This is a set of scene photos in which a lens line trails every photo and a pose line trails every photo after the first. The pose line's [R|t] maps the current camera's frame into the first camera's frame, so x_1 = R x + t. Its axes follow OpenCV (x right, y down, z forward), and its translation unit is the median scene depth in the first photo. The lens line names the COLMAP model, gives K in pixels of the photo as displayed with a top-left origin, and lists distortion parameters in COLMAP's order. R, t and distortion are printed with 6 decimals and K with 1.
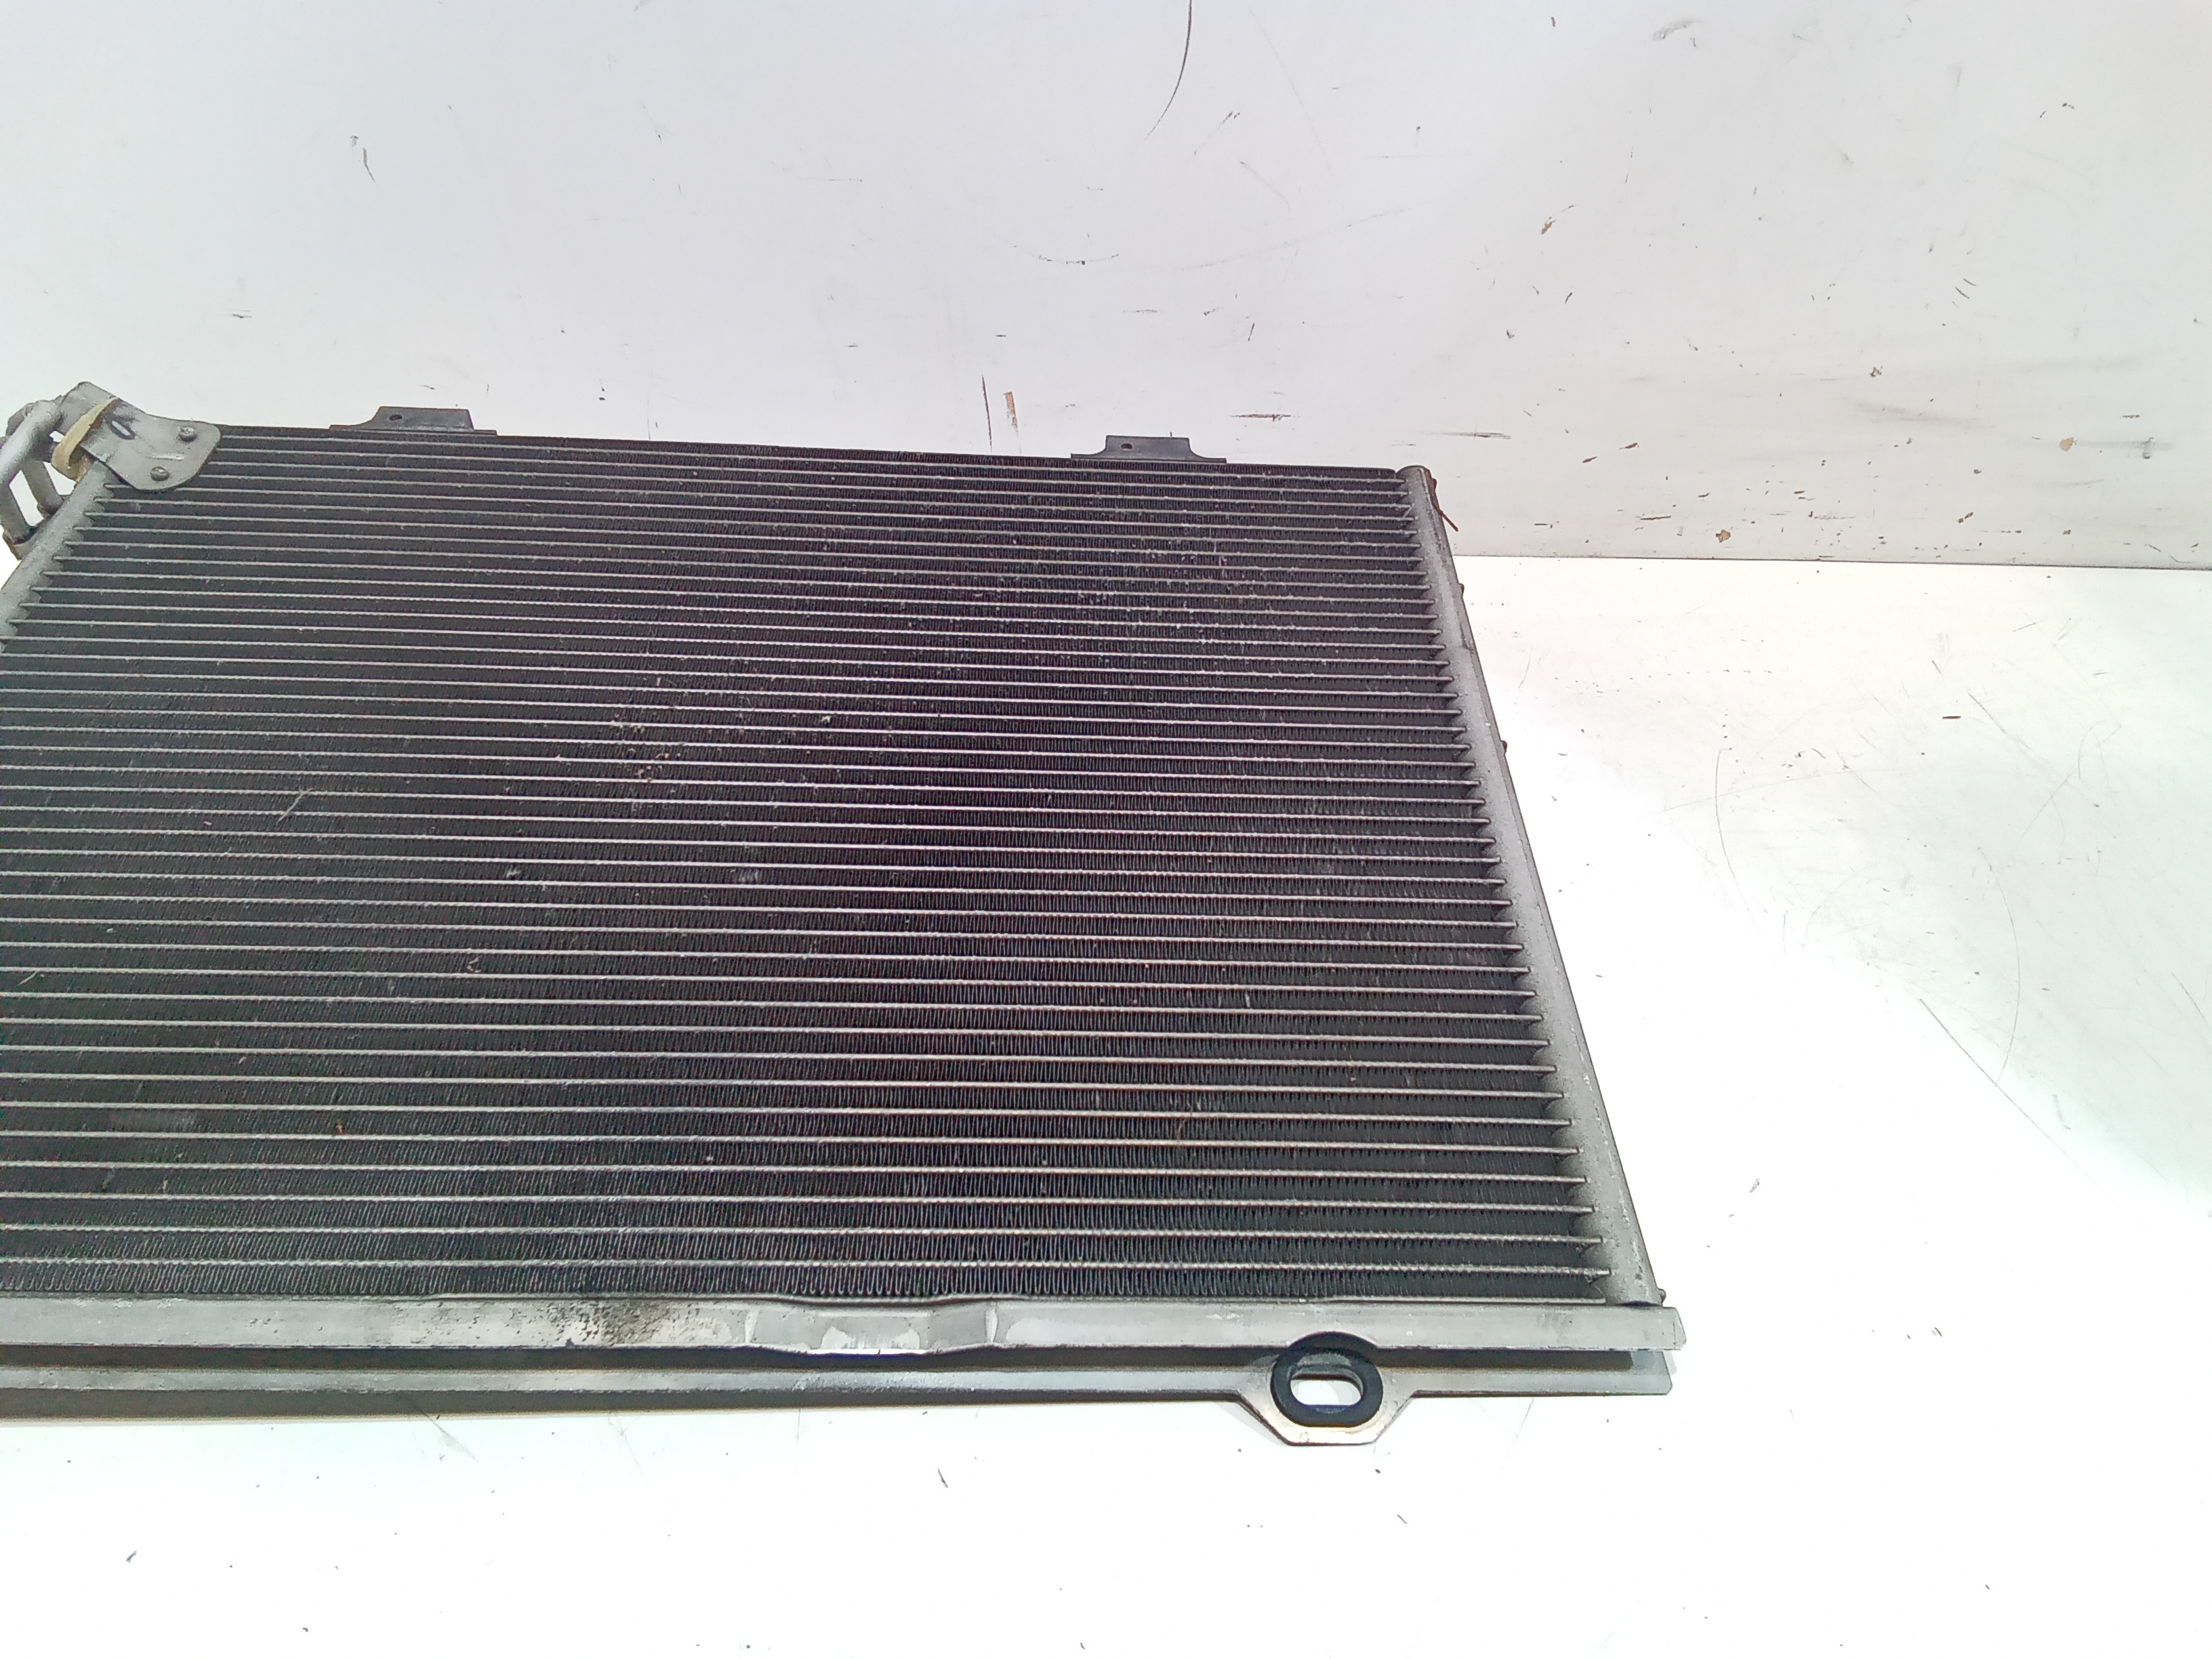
lens RADIAL K [[1702.9, 0, 1096.3], [0, 1702.9, 801.4], [0, 0, 1]] dist [0.098281, -0.193935]
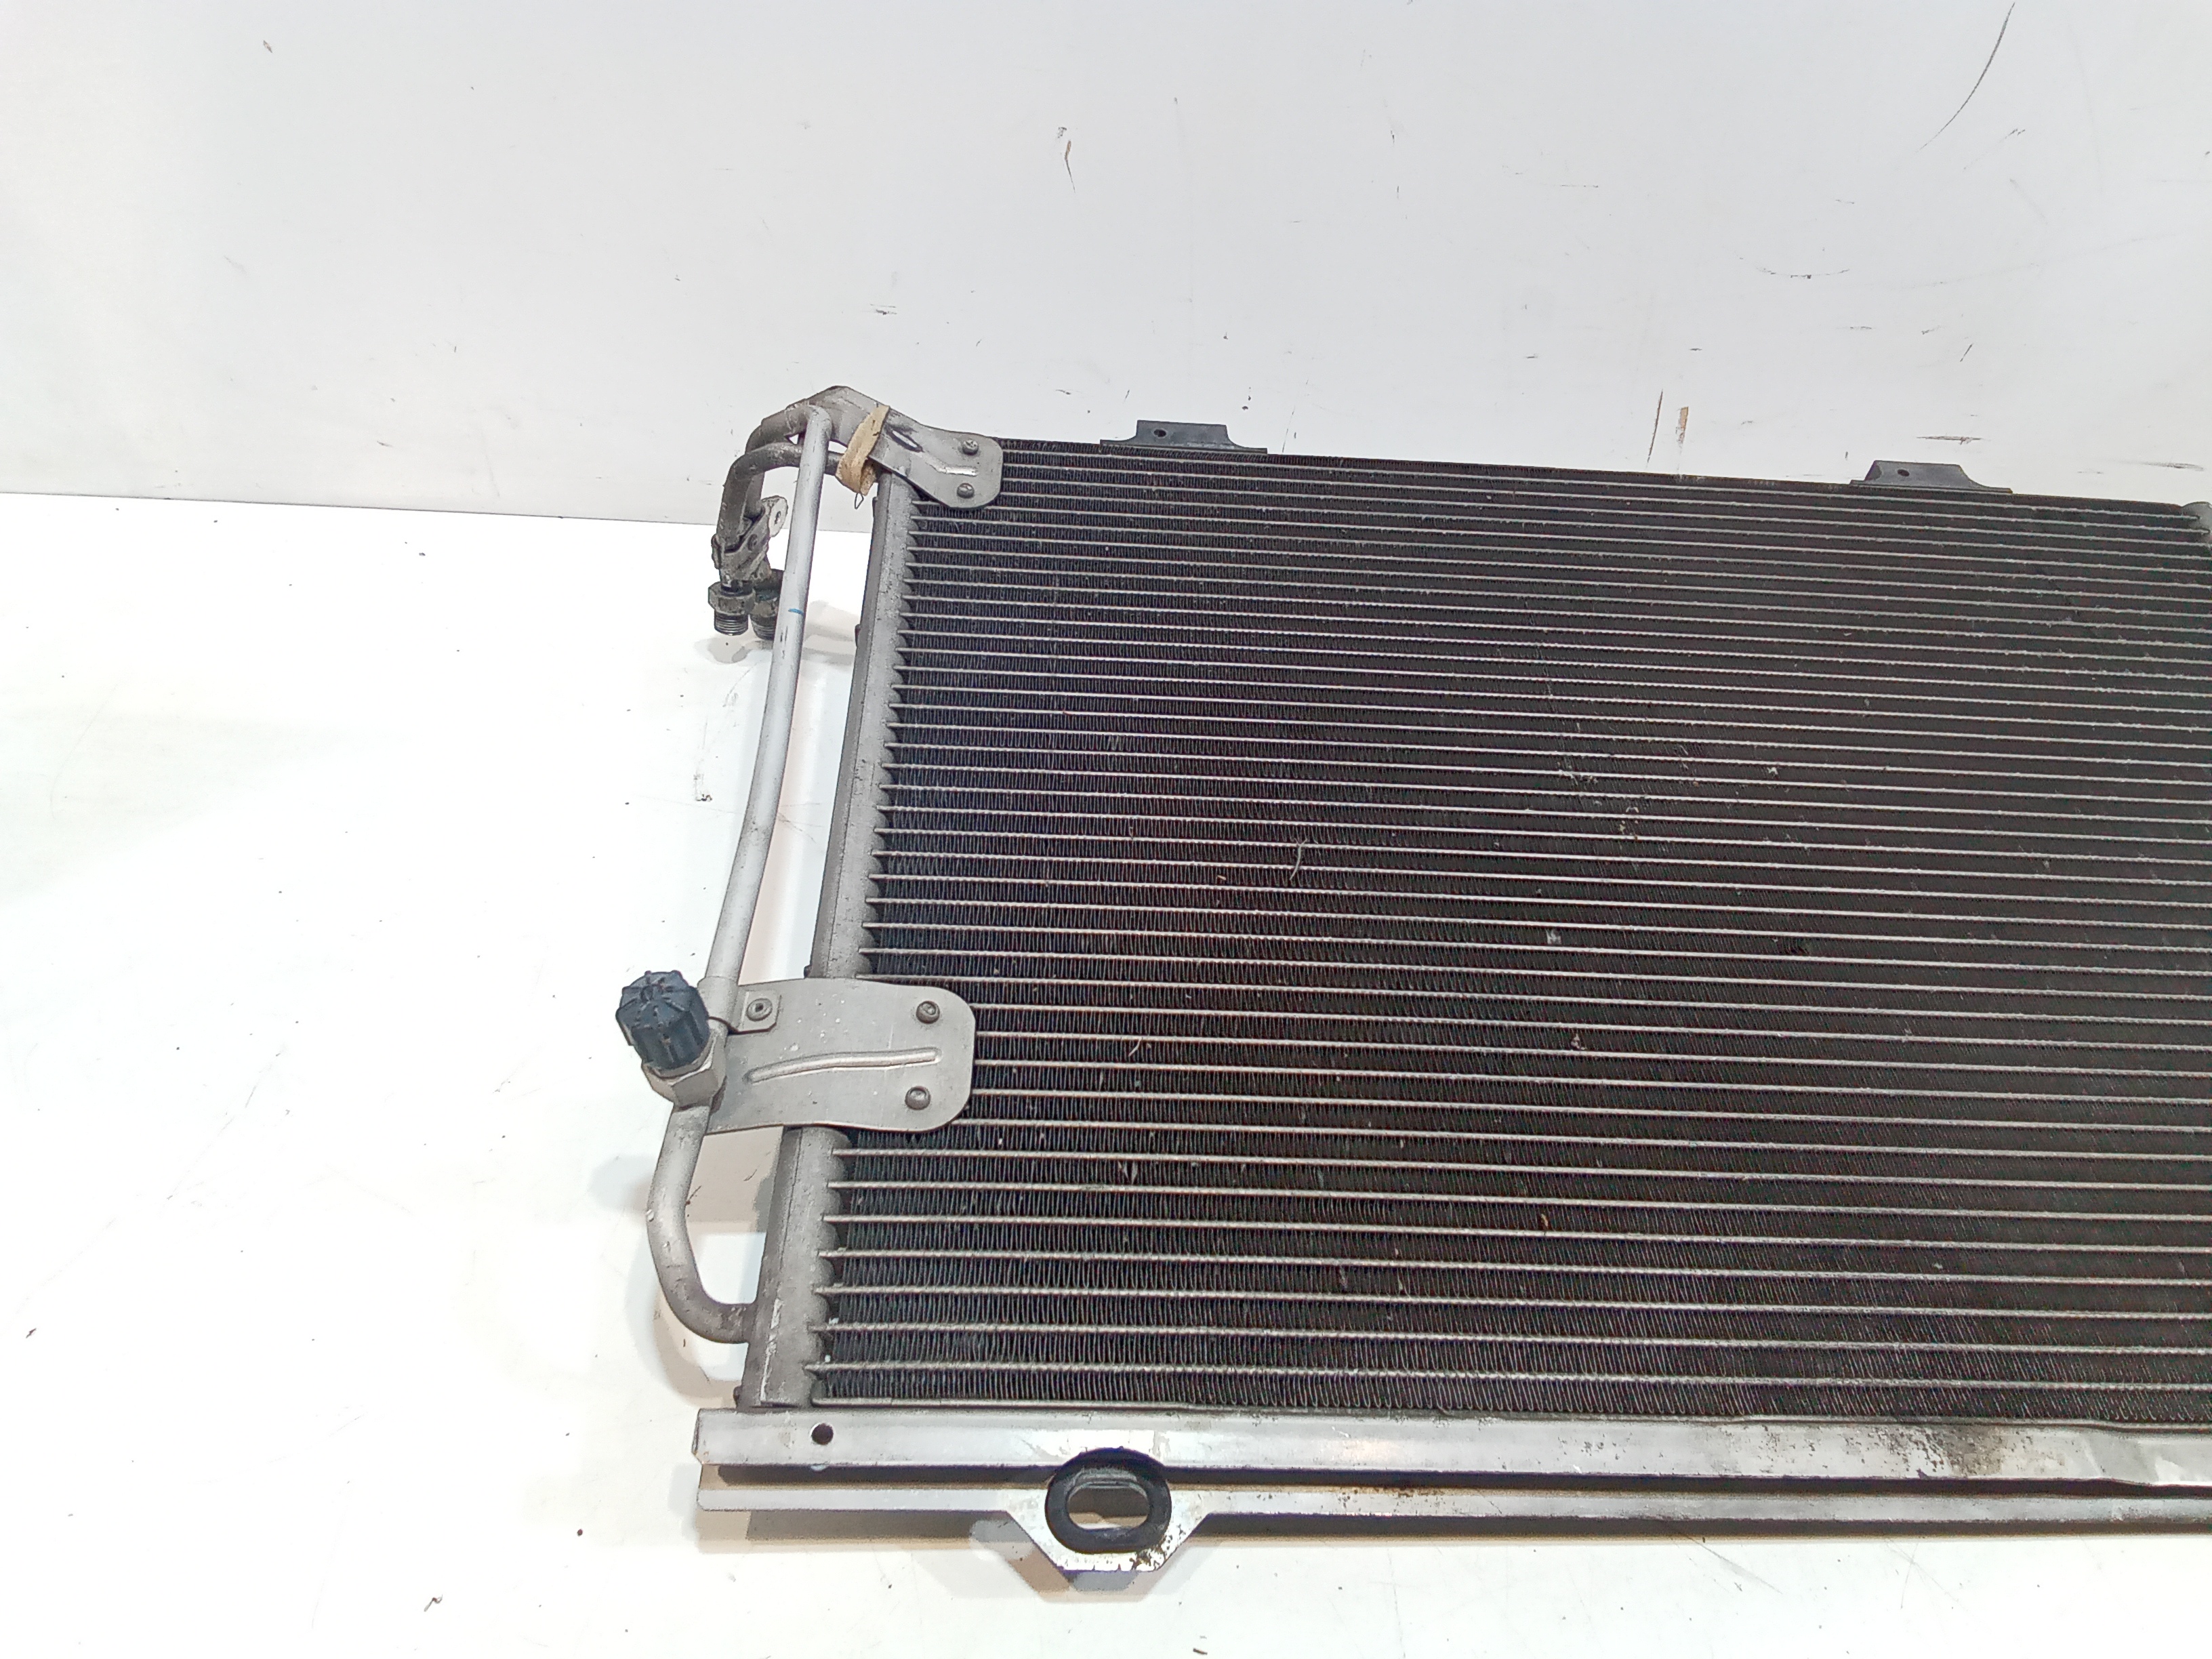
lens RADIAL K [[1710.6, 0, 1106.0], [0, 1710.6, 829.5], [0, 0, 1]] dist [0.082131, -0.169837]
pose [[0.999781, 0.020866, -0.001535, -0.641251], [-0.020826, 0.999526, 0.022689, -0.036942], [0.002008, -0.022652, 0.999741, 0.070428]]
